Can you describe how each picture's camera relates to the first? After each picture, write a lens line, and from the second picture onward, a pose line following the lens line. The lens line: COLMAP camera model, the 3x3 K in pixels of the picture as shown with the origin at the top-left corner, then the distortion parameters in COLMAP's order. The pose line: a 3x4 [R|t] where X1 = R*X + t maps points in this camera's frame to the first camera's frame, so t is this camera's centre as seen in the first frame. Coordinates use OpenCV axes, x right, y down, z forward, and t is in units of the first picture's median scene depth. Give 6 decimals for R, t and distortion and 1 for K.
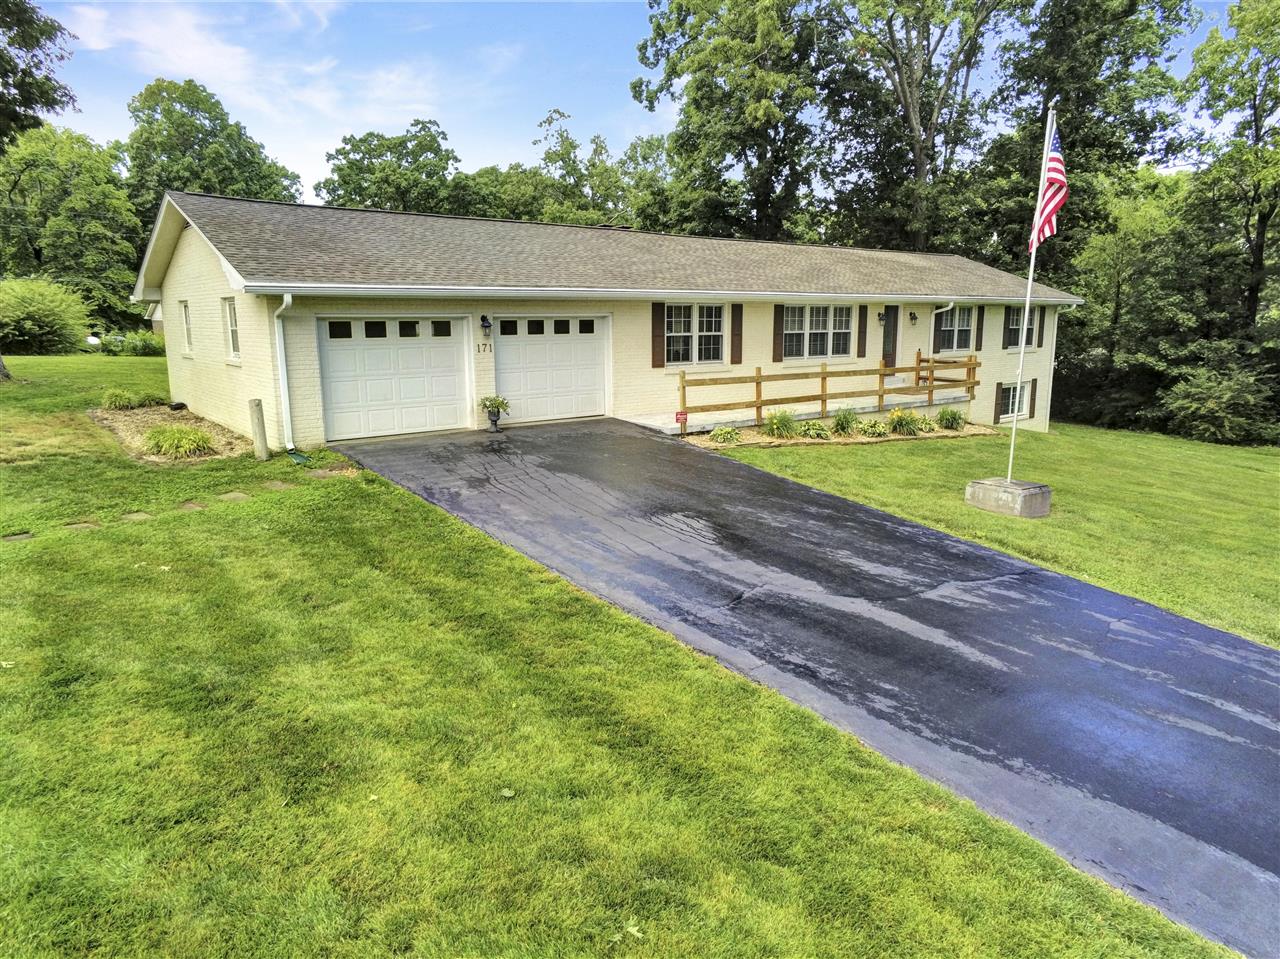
lens RADIAL K [[830.0, 0, 643.0], [0, 830.0, 474.8], [0, 0, 1]] dist [-0.000953, 0.002356]
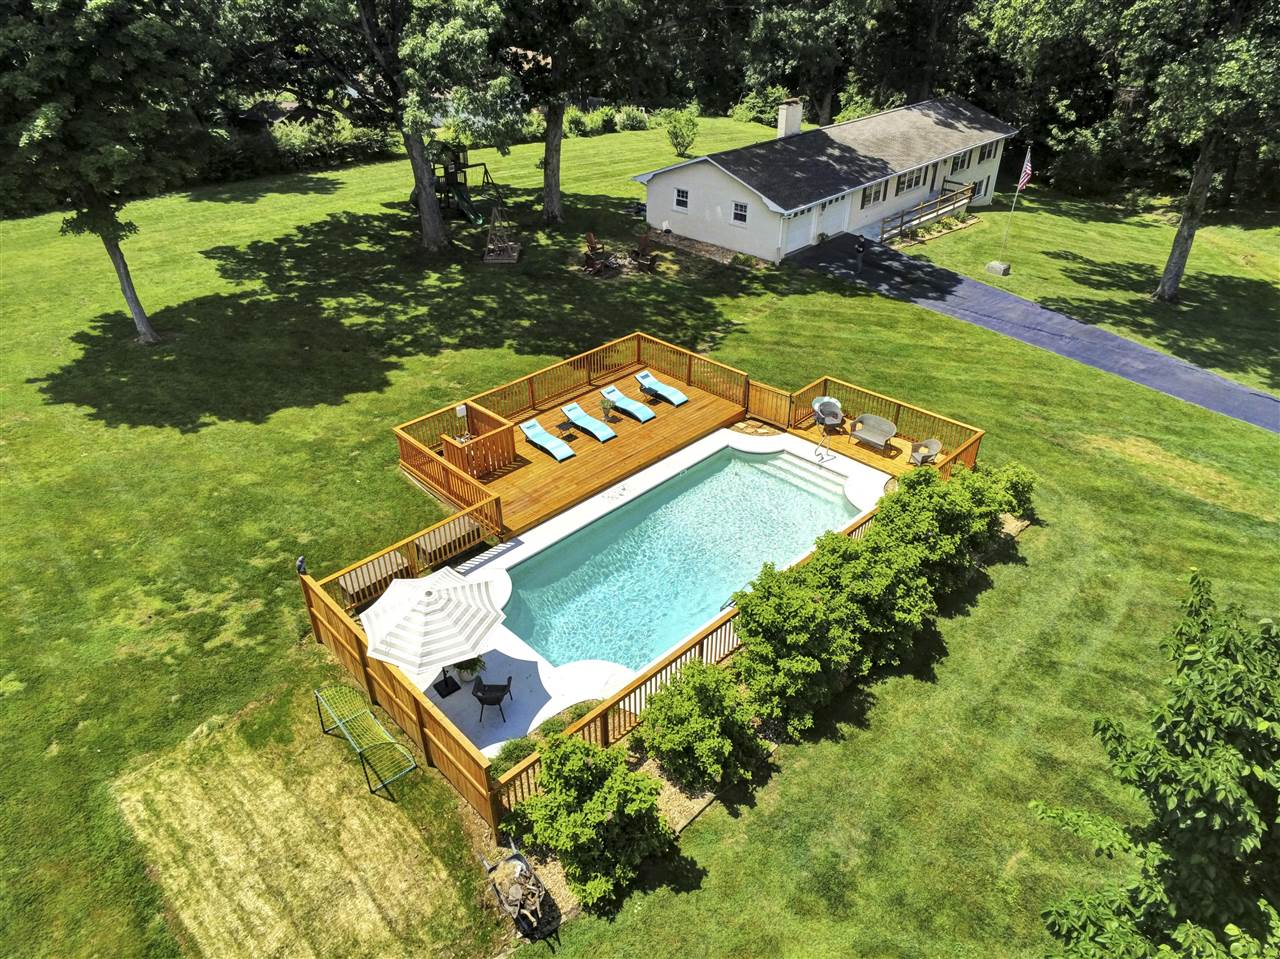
lens RADIAL K [[830.0, 0, 644.9], [0, 830.0, 477.0], [0, 0, 1]] dist [-0.000953, 0.002356]
pose [[0.989631, -0.073056, 0.123665, -0.933991], [0.021656, 0.927034, 0.374351, -0.310258], [-0.141990, -0.367791, 0.919004, -1.407992]]
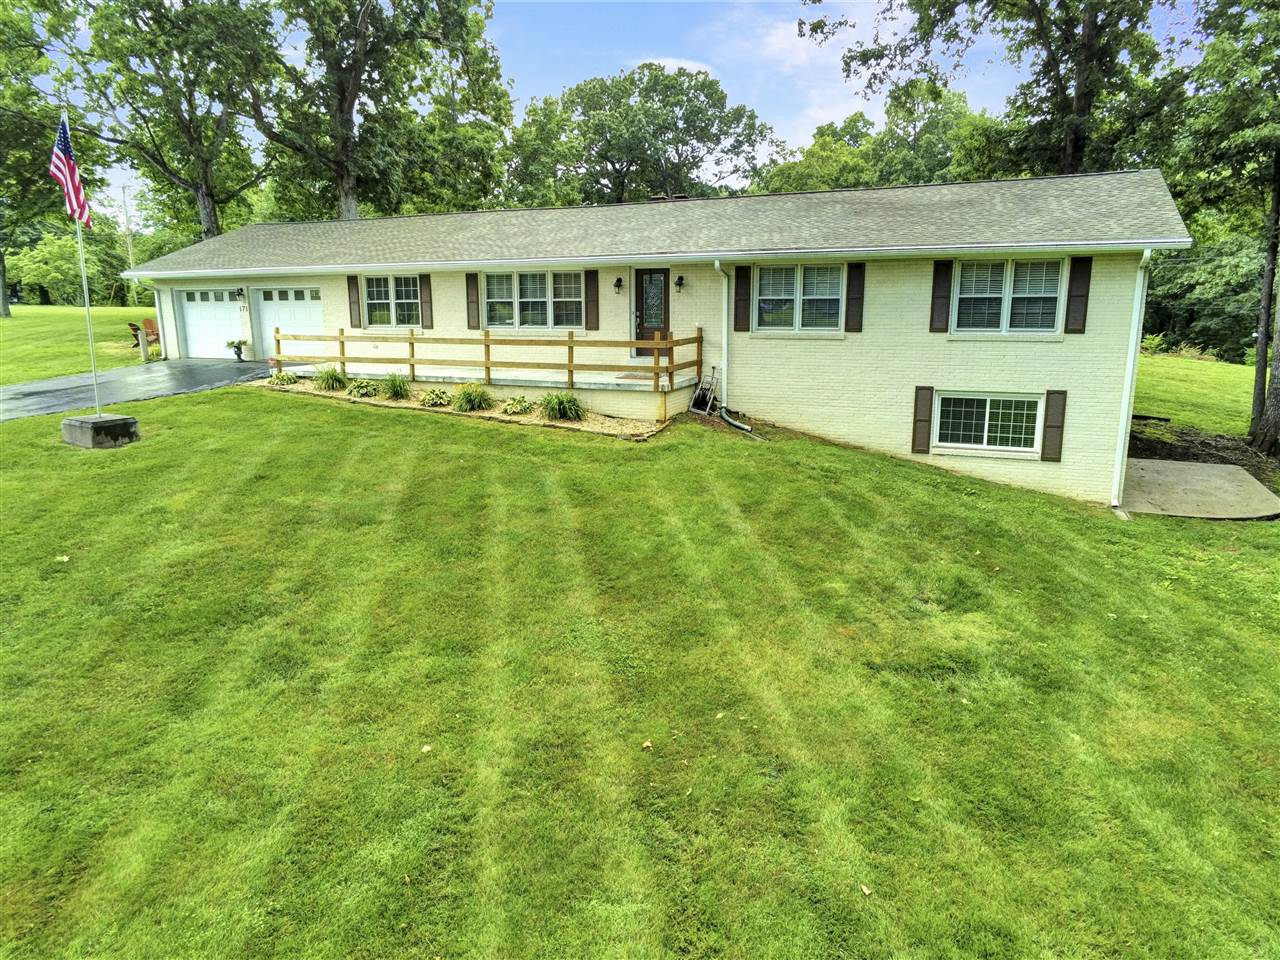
lens RADIAL K [[830.0, 0, 638.2], [0, 830.0, 479.6], [0, 0, 1]] dist [-0.000953, 0.002356]
pose [[0.444700, 0.185620, -0.876235, 1.256504], [-0.162705, 0.978755, 0.124763, -0.122000], [0.880778, 0.087086, 0.465453, 0.759180]]
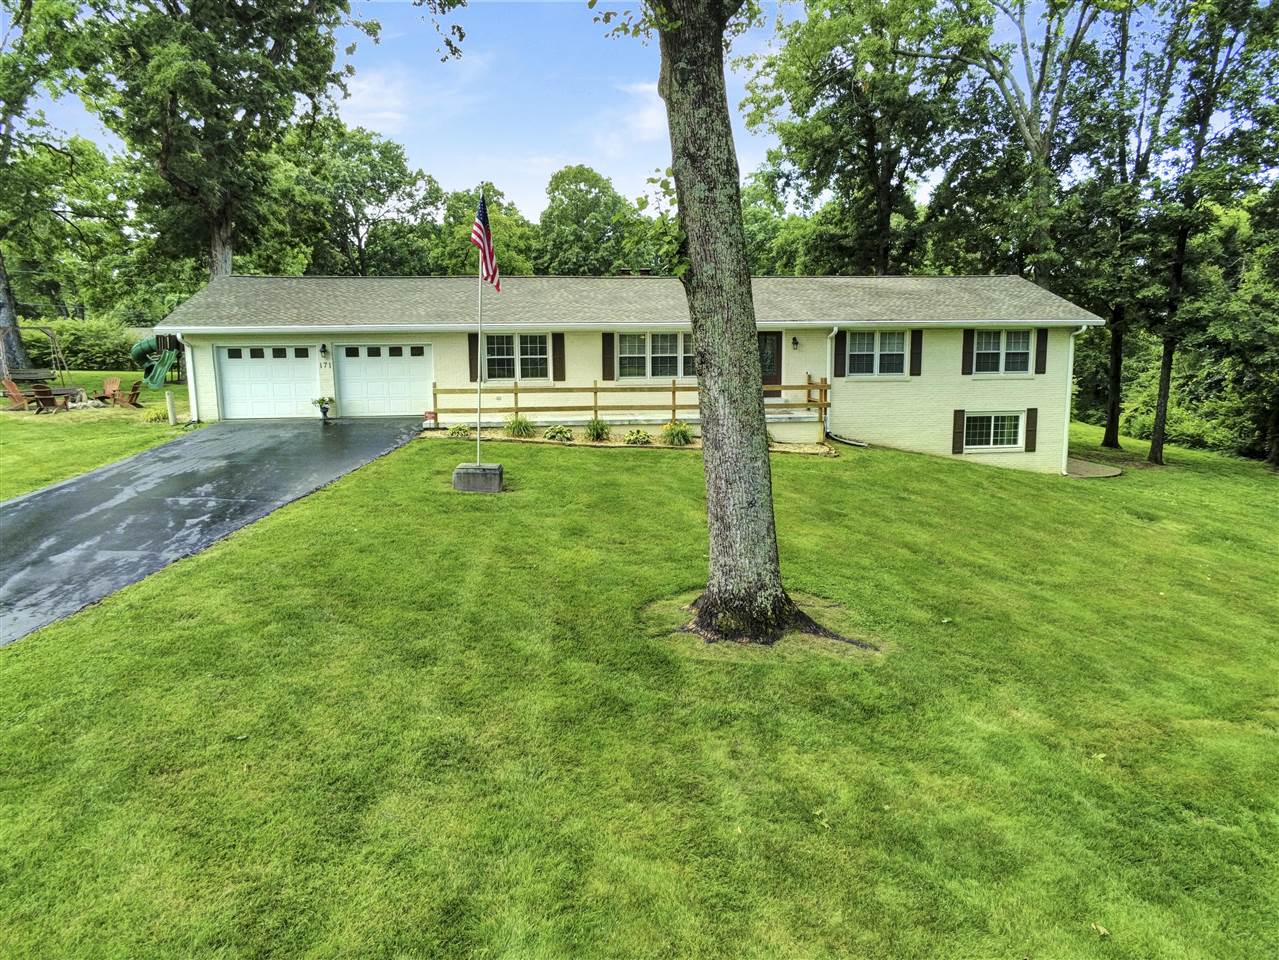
lens RADIAL K [[829.4, 0, 637.5], [0, 829.4, 483.2], [0, 0, 1]] dist [-0.000953, 0.002356]
pose [[0.838997, 0.077874, -0.538535, 0.903602], [-0.093408, 0.995627, -0.001552, 0.010044], [0.536059, 0.051606, 0.842602, 0.022456]]
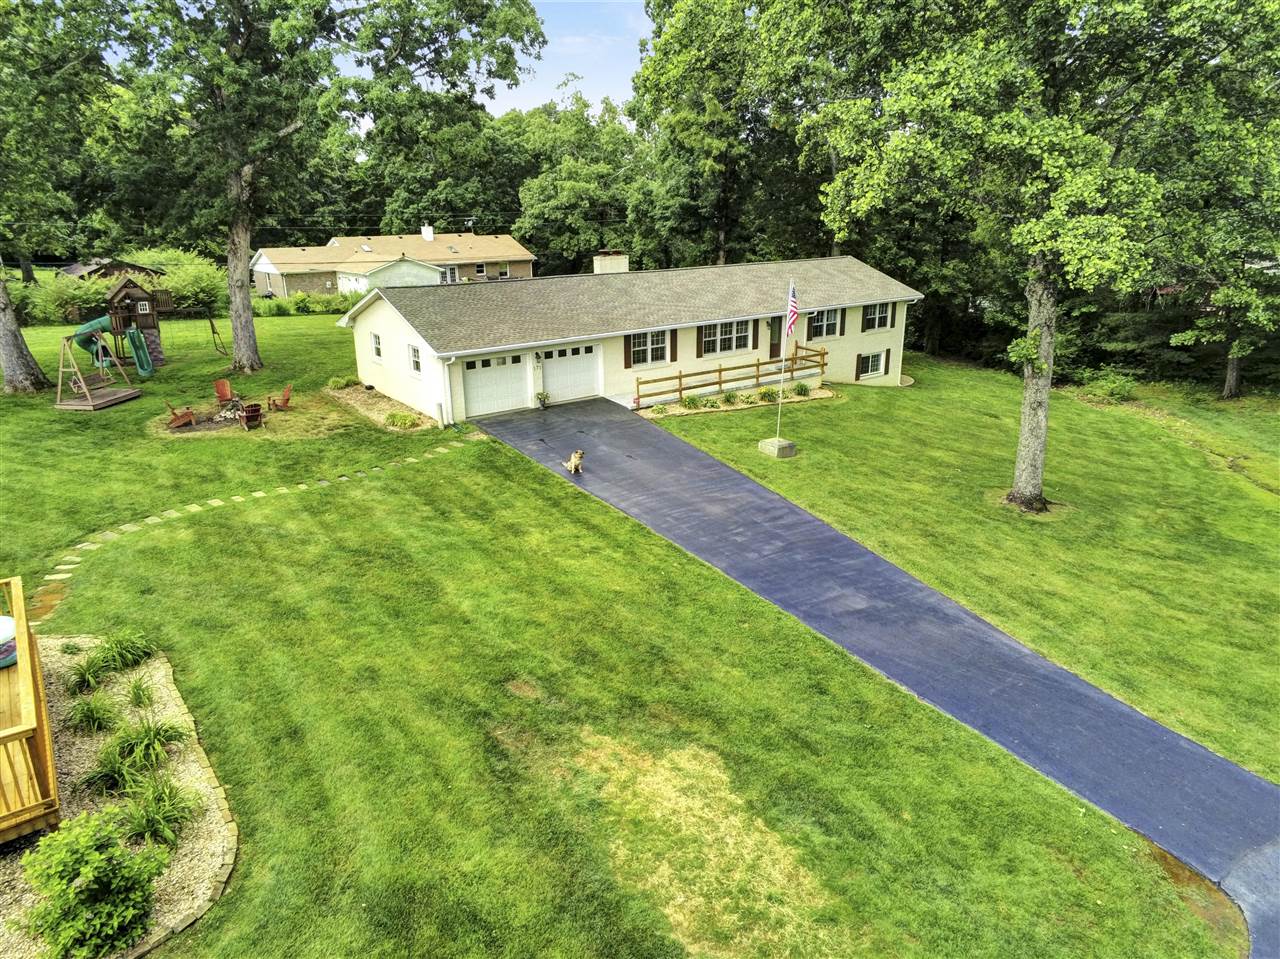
lens RADIAL K [[830.0, 0, 640.4], [0, 830.0, 482.5], [0, 0, 1]] dist [-0.000953, 0.002356]
pose [[0.999666, 0.006024, -0.025119, 0.088424], [-0.002443, 0.990116, 0.140229, -0.127884], [0.025715, -0.140121, 0.989800, -0.815409]]
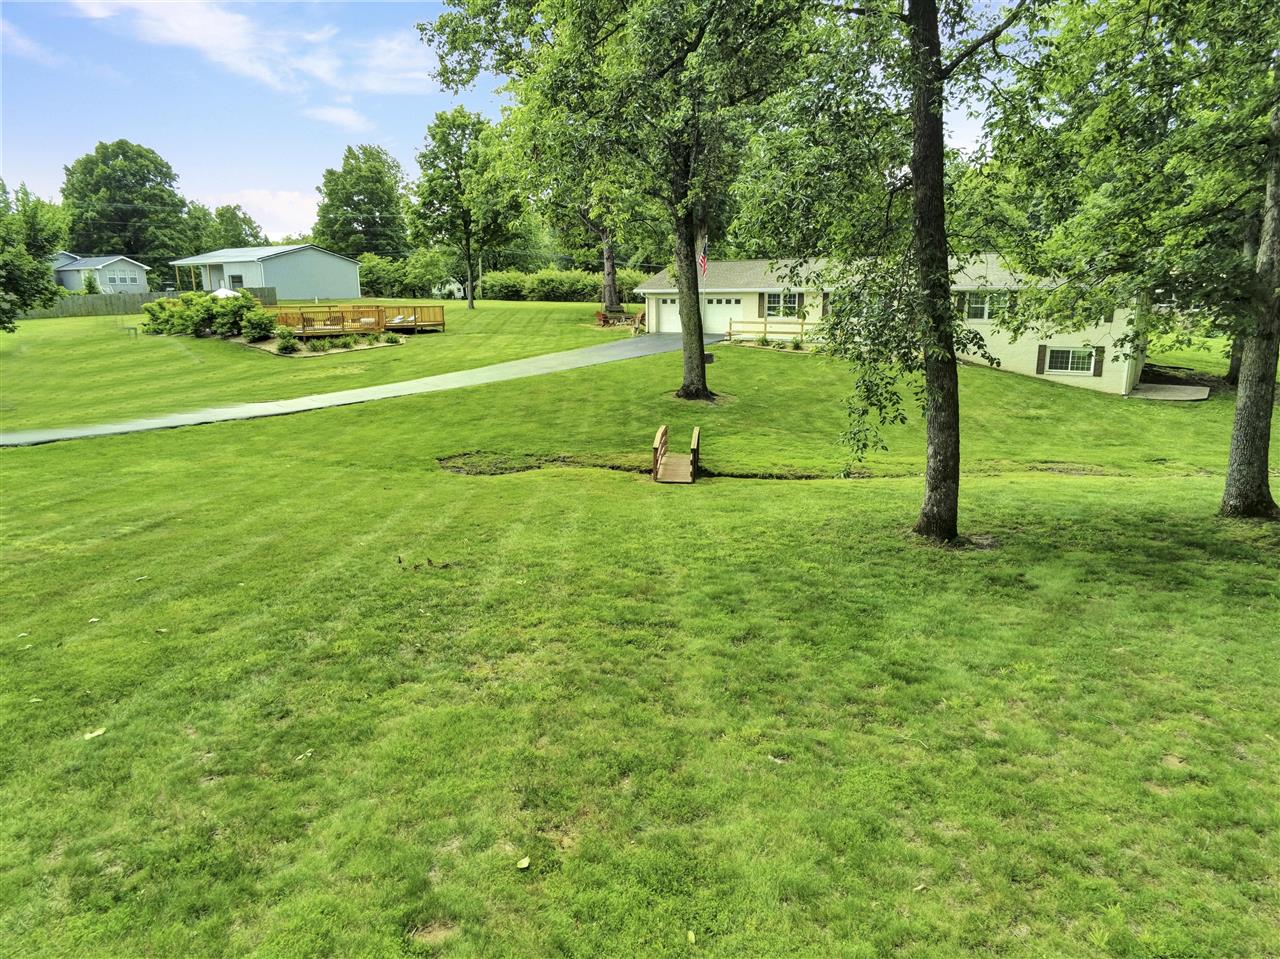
lens RADIAL K [[830.0, 0, 634.6], [0, 830.0, 476.2], [0, 0, 1]] dist [-0.000953, 0.002356]
pose [[0.268995, 0.211962, -0.939528, 2.315194], [-0.173372, 0.970205, 0.169245, -0.016975], [0.947409, 0.117362, 0.297729, -0.091746]]
